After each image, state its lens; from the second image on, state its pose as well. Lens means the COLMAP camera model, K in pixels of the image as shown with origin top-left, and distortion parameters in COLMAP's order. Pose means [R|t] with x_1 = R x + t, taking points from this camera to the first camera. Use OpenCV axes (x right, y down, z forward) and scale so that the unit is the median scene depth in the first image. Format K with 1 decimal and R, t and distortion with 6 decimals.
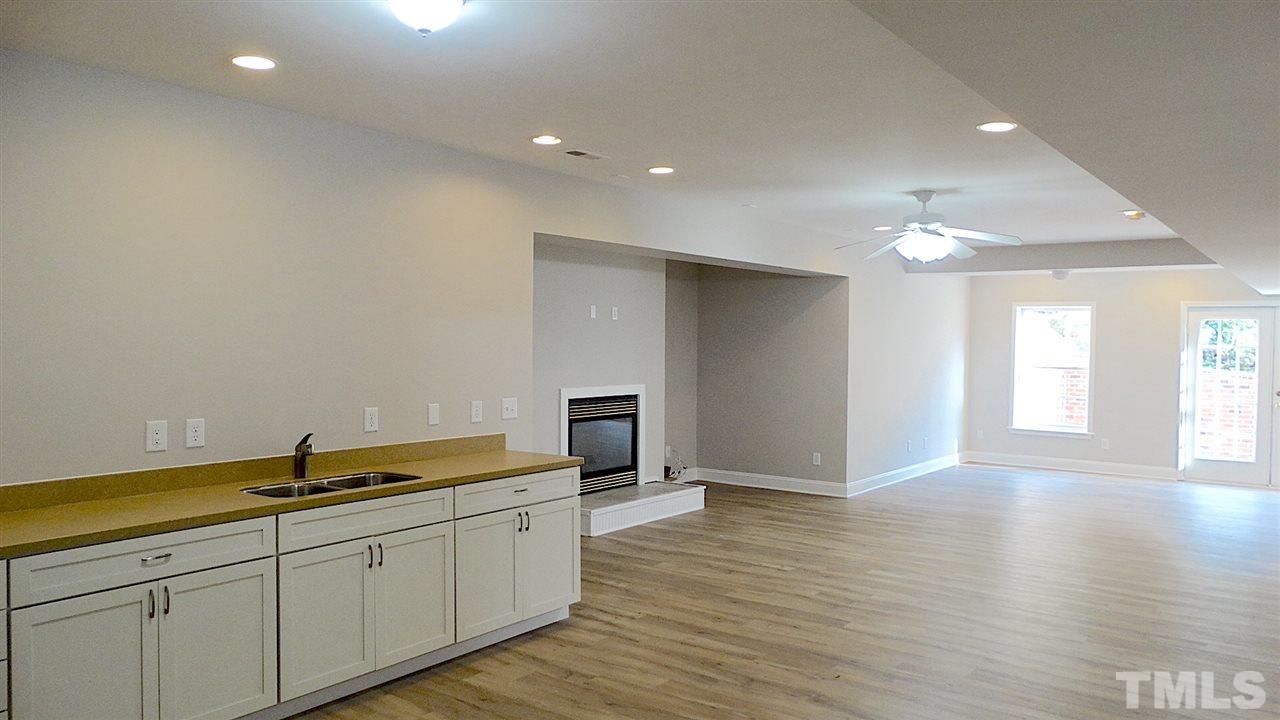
lens RADIAL K [[893.2, 0, 645.4], [0, 893.2, 354.3], [0, 0, 1]] dist [0.030234, 0.001489]
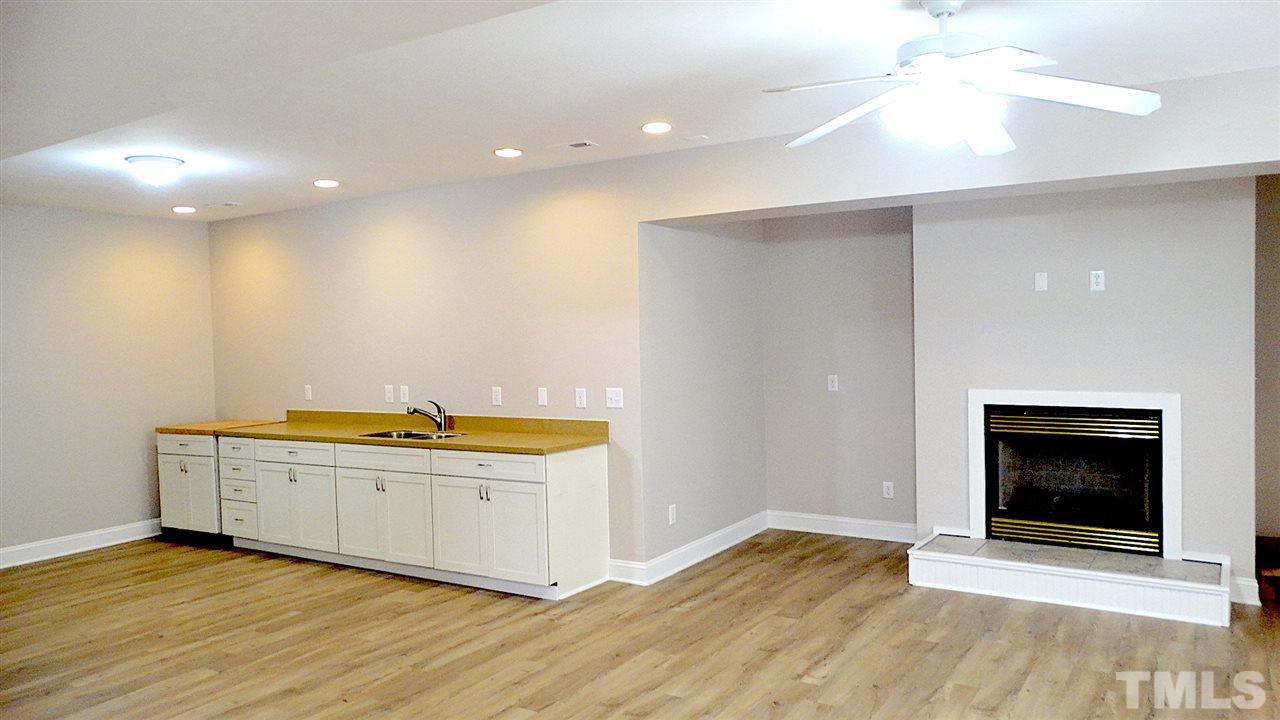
lens RADIAL K [[893.2, 0, 645.4], [0, 893.2, 354.3], [0, 0, 1]] dist [0.030234, 0.001489]
pose [[0.119487, 0.019617, -0.992642, 0.967944], [0.006935, 0.999764, 0.020592, -0.013822], [0.992812, -0.009345, 0.119322, 0.993774]]
